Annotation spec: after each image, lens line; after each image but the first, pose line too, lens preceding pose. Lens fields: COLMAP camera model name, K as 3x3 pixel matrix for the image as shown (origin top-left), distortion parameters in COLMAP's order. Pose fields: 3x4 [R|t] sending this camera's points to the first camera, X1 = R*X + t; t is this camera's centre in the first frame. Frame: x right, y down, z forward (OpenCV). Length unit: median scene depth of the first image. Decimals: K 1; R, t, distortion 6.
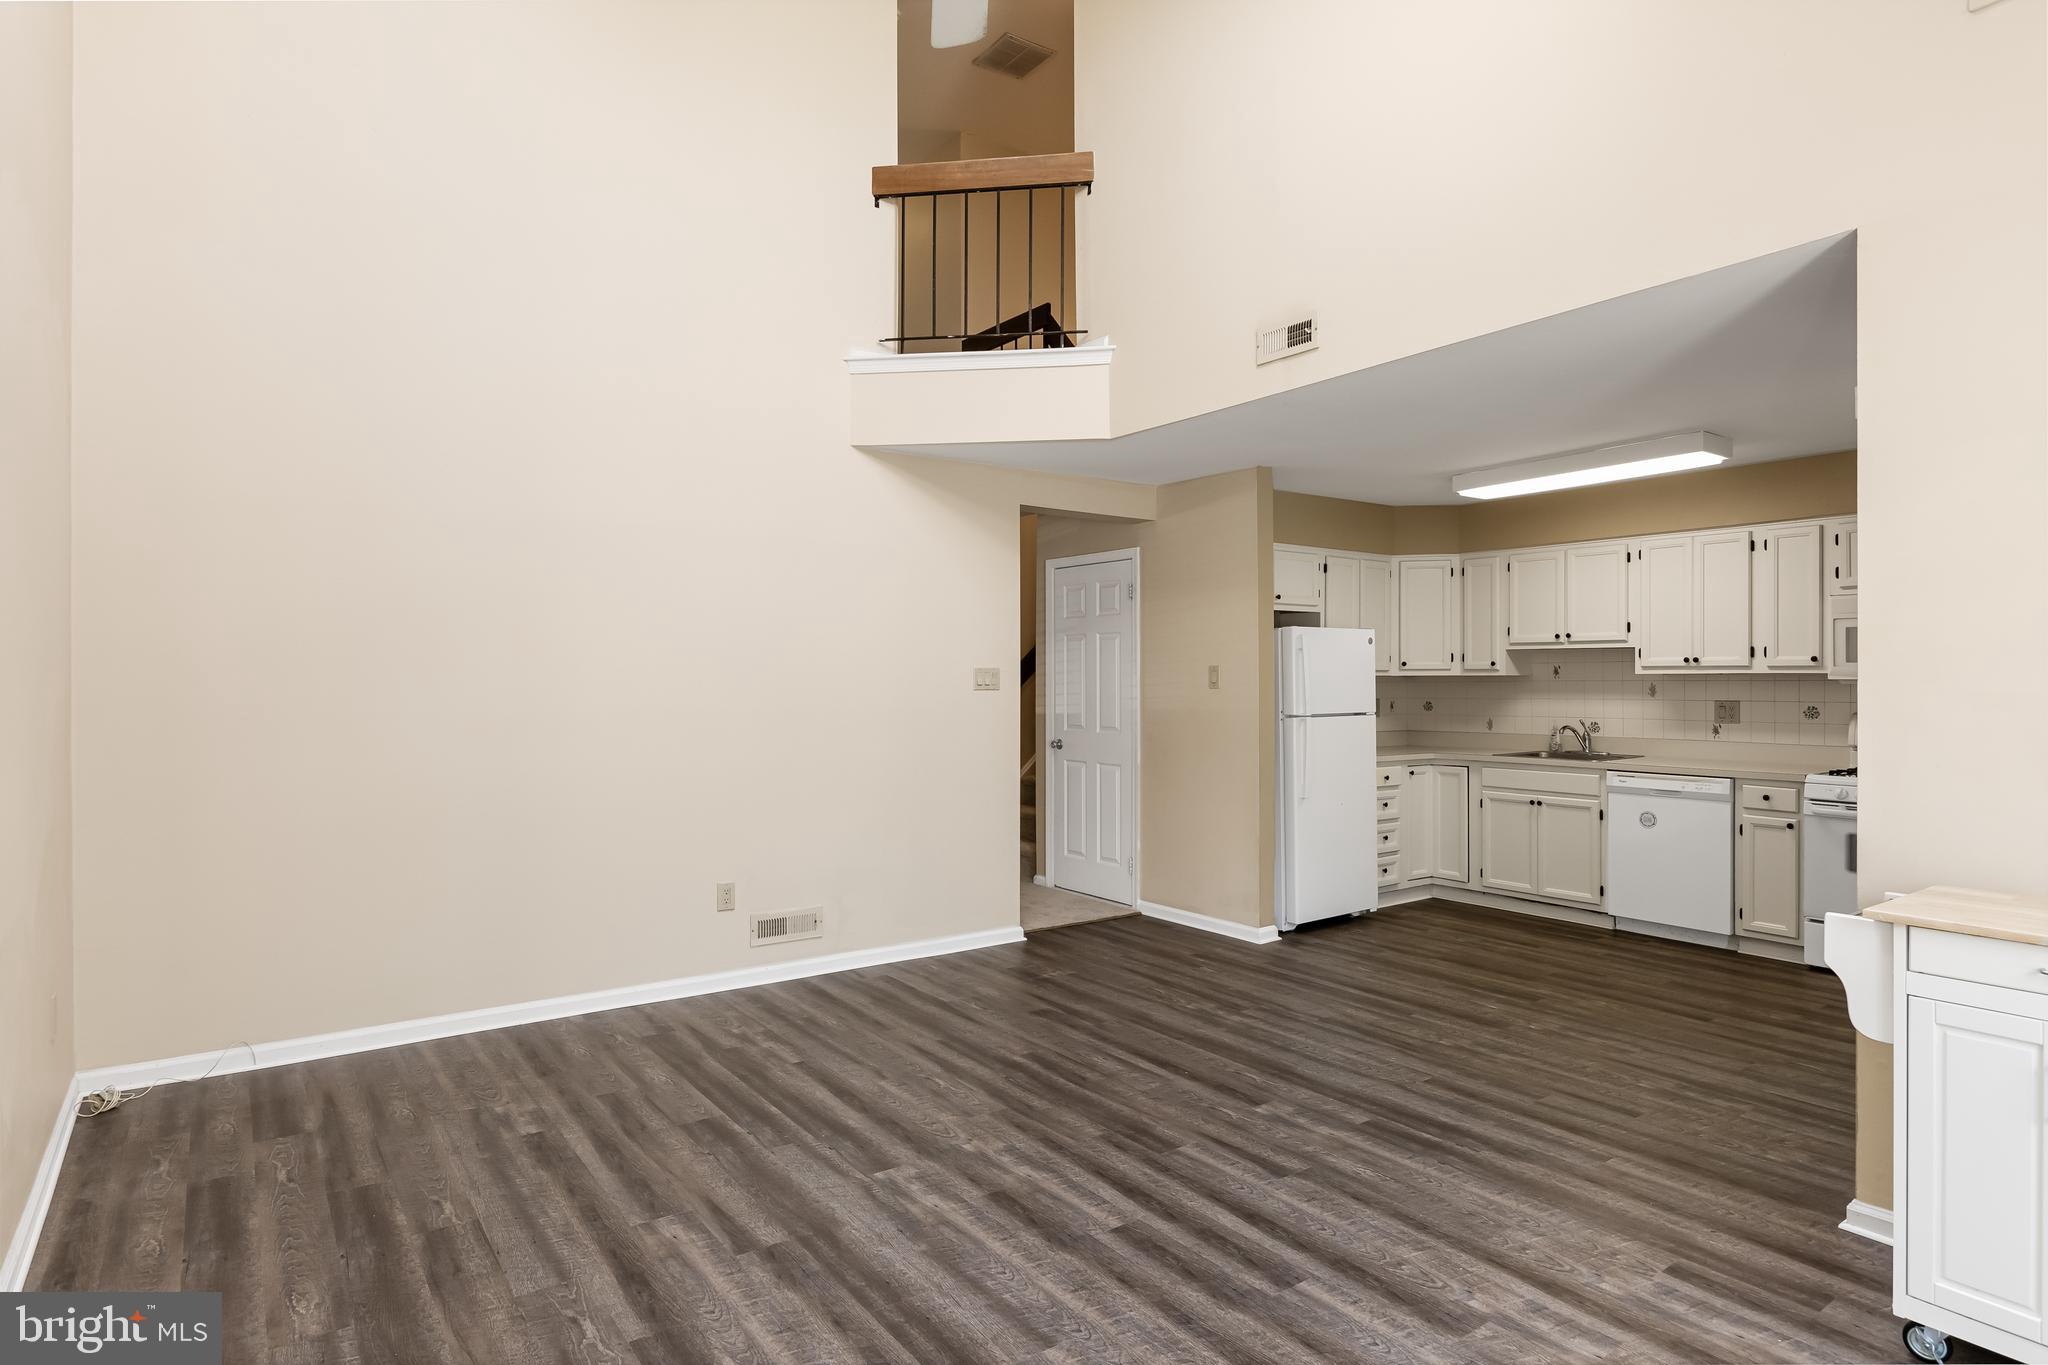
lens RADIAL K [[1108.1, 0, 1013.7], [0, 1108.1, 677.5], [0, 0, 1]] dist [0.000028, -0.003940]
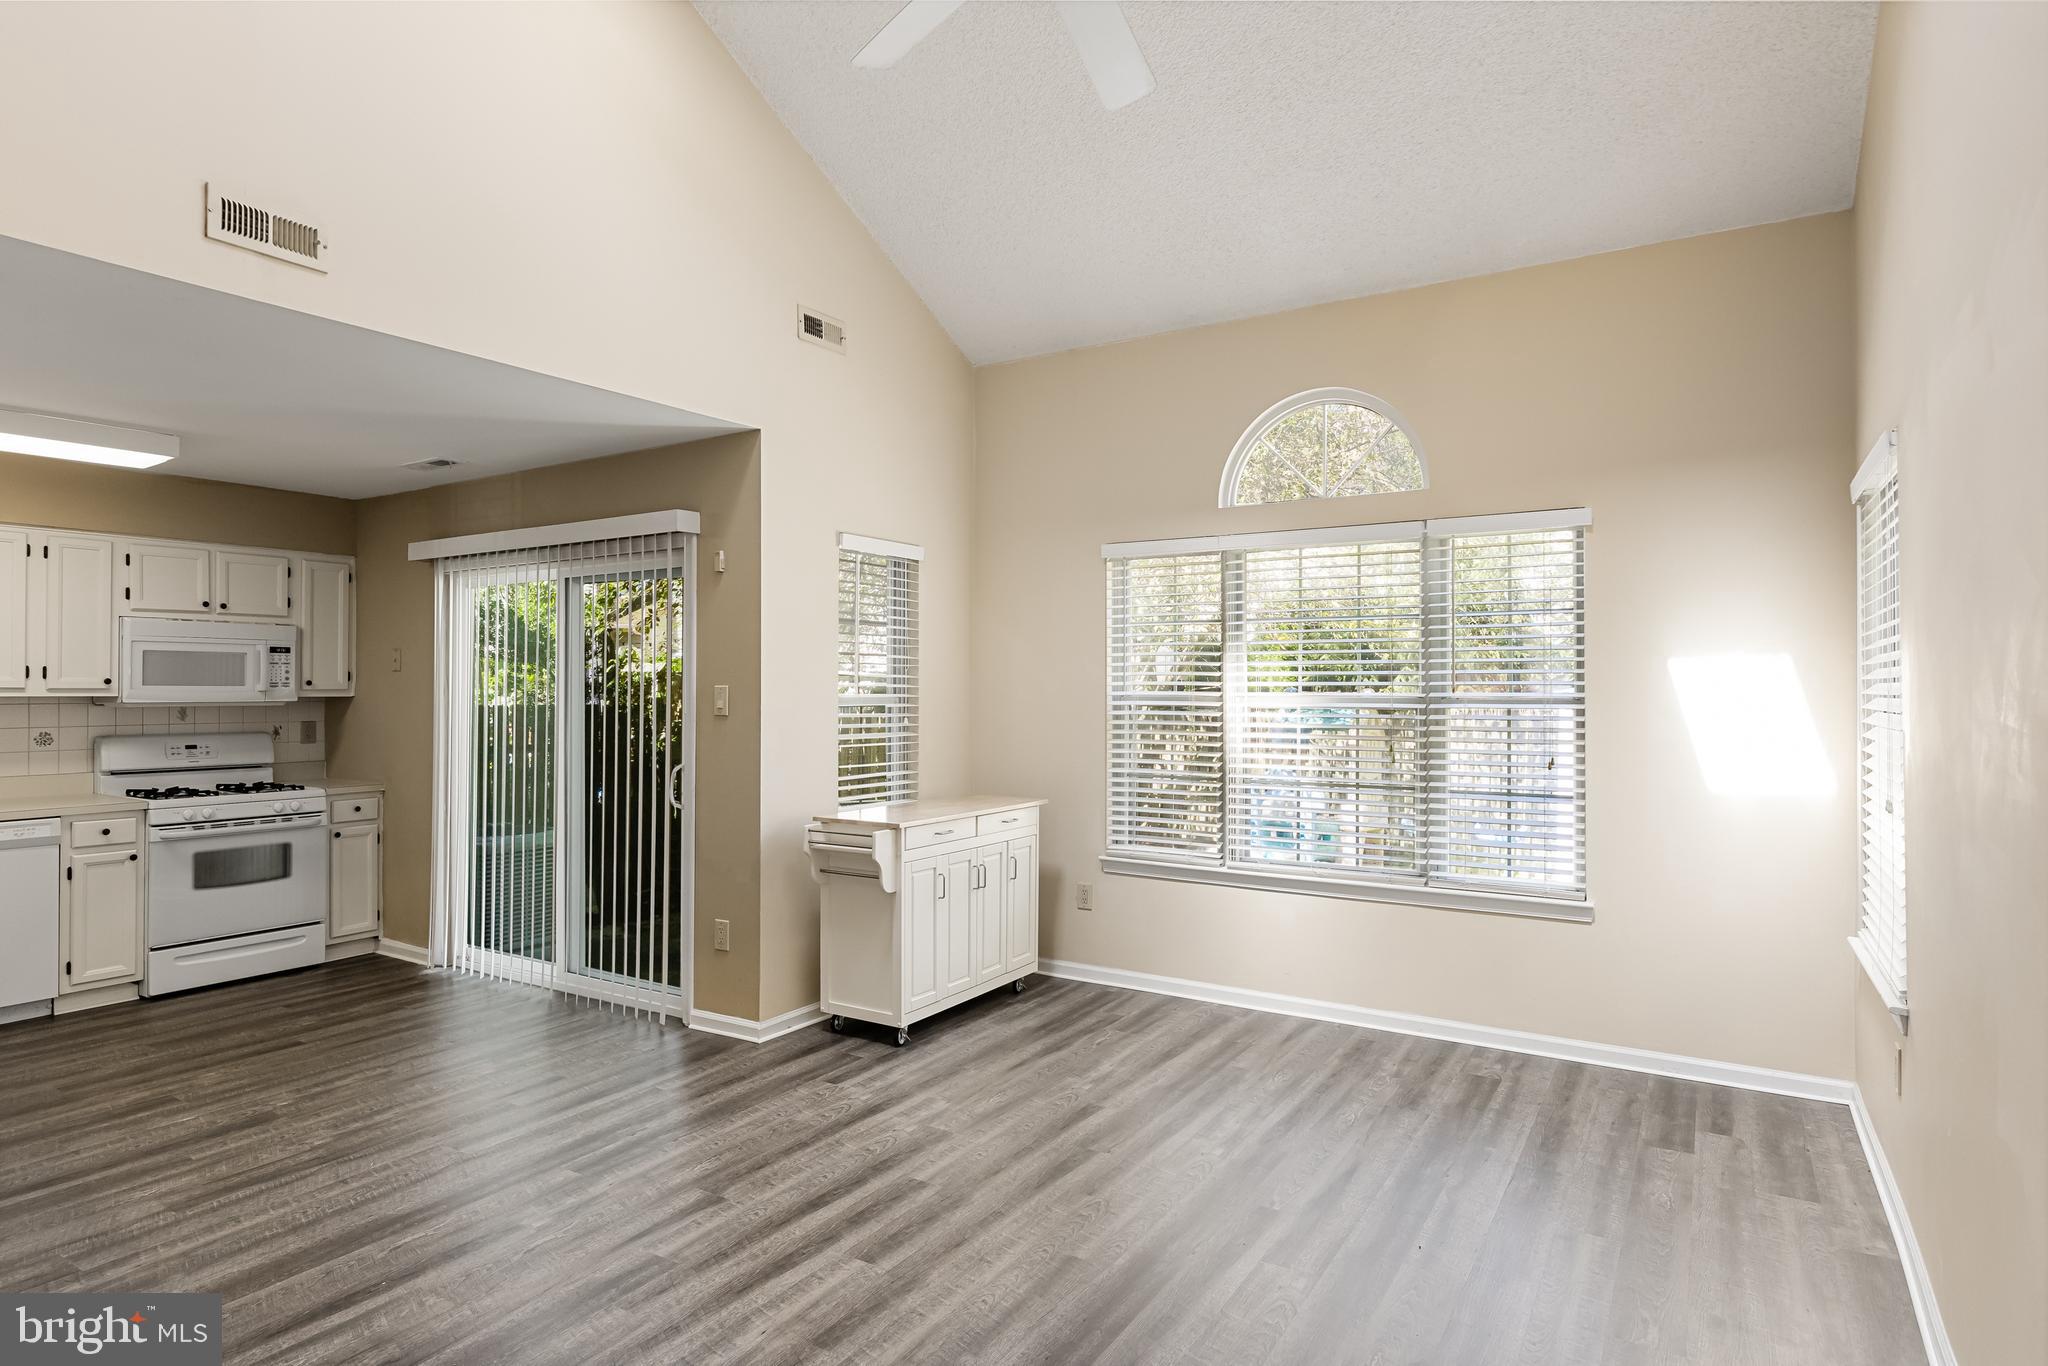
lens RADIAL K [[1108.1, 0, 1013.7], [0, 1108.1, 675.5], [0, 0, 1]] dist [0.000028, -0.003940]
pose [[-0.378208, 0.011029, 0.925655, -0.721813], [-0.000450, 0.999927, -0.012098, -0.016812], [-0.925720, -0.004993, -0.378176, 1.019283]]
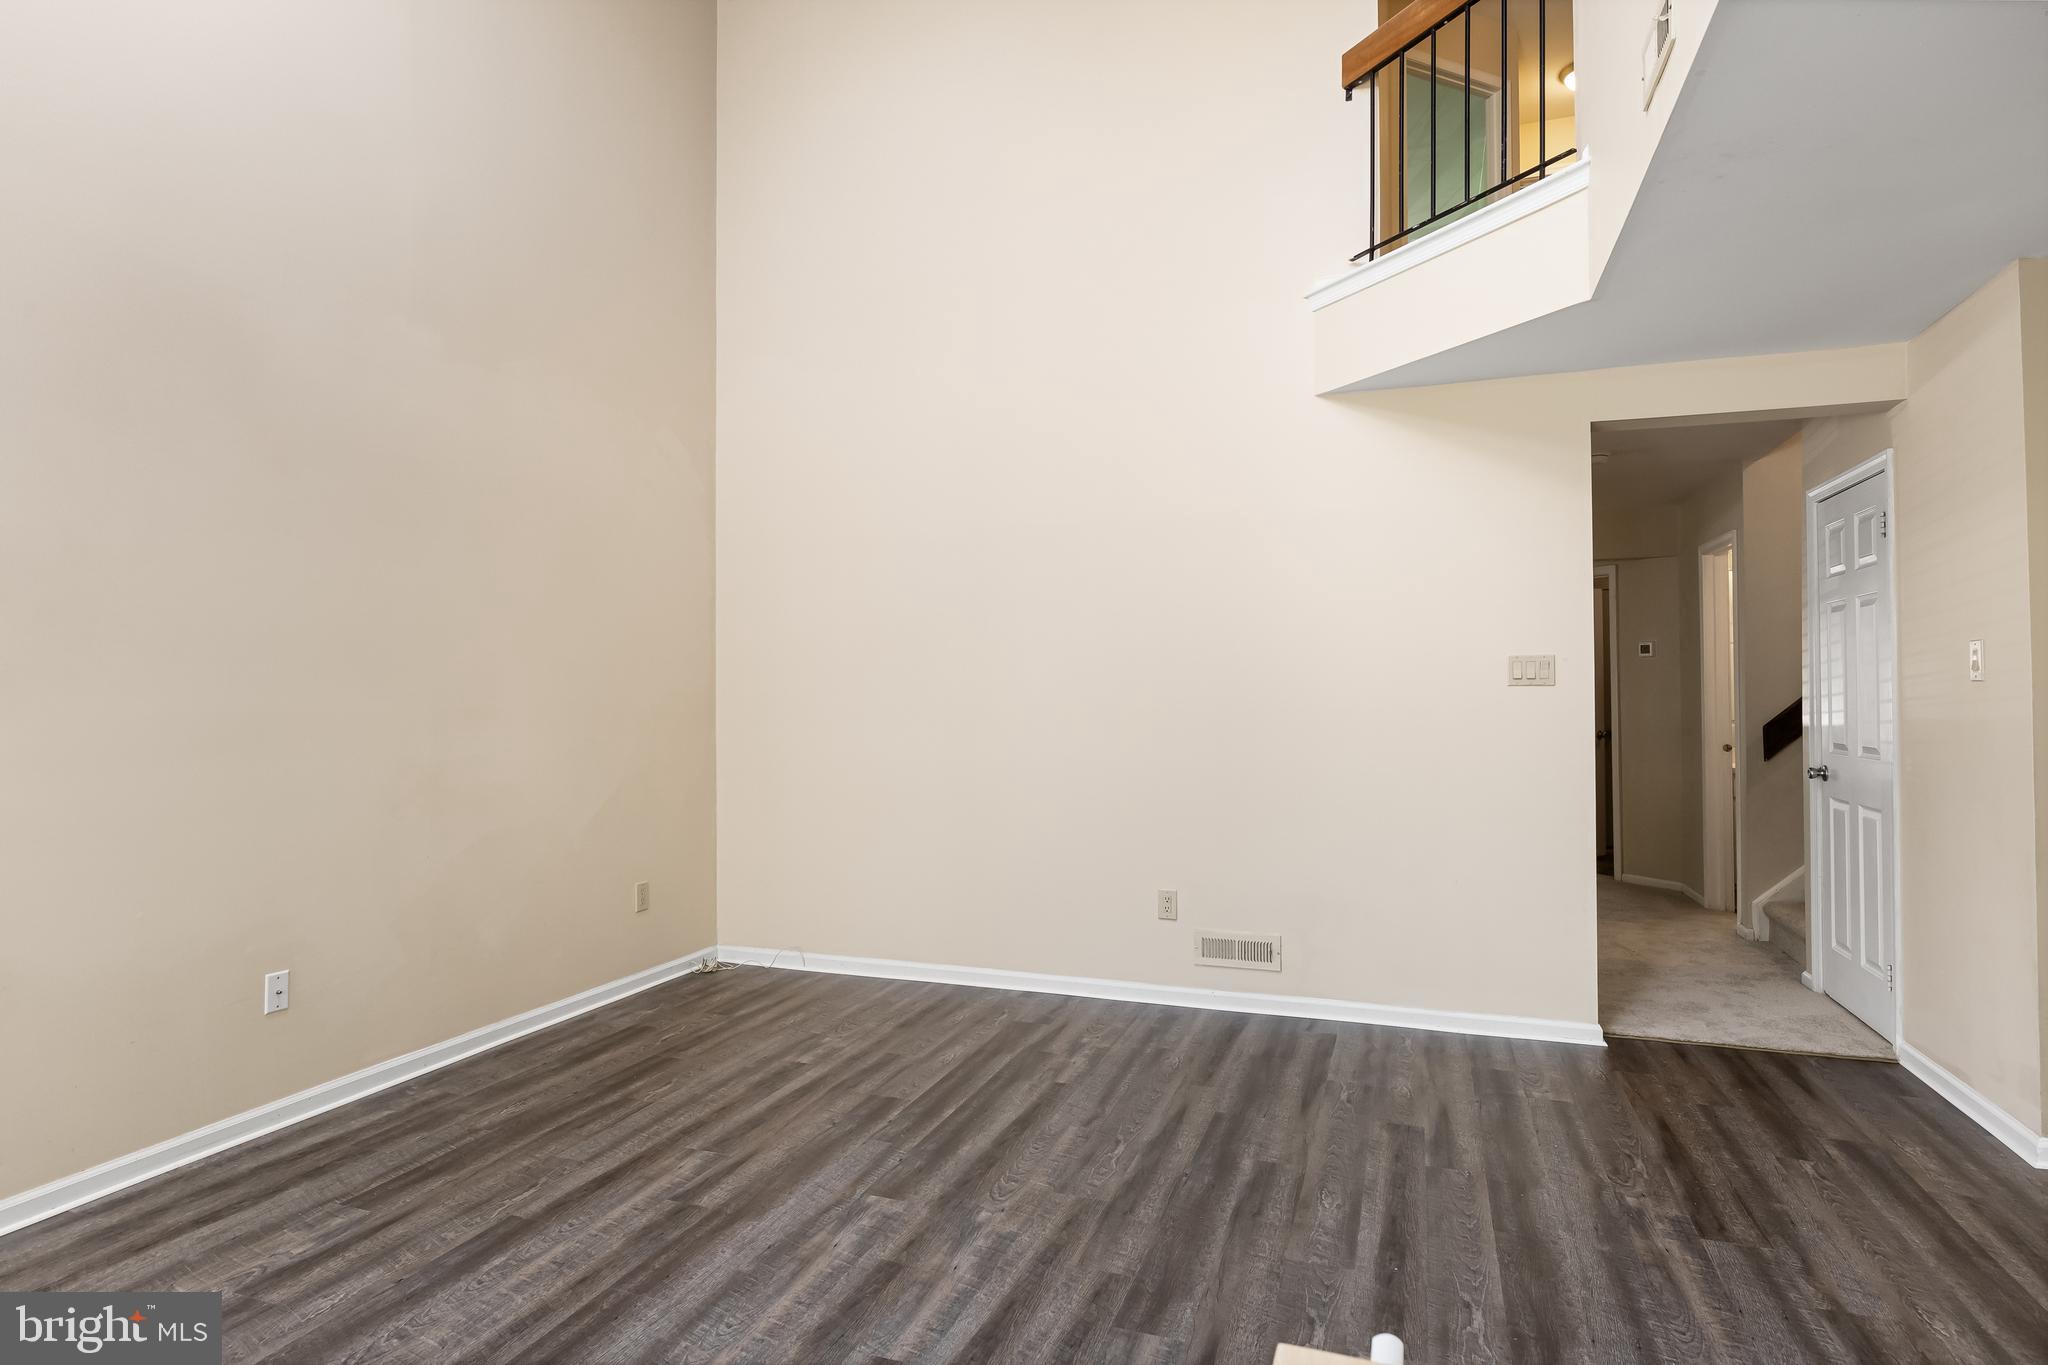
lens RADIAL K [[1108.1, 0, 1013.4], [0, 1108.1, 686.0], [0, 0, 1]] dist [0.000028, -0.003940]
pose [[0.566450, -0.008059, -0.824057, 0.637407], [0.003407, 0.999967, -0.007437, 0.025517], [0.824089, 0.001405, 0.566458, 0.513397]]
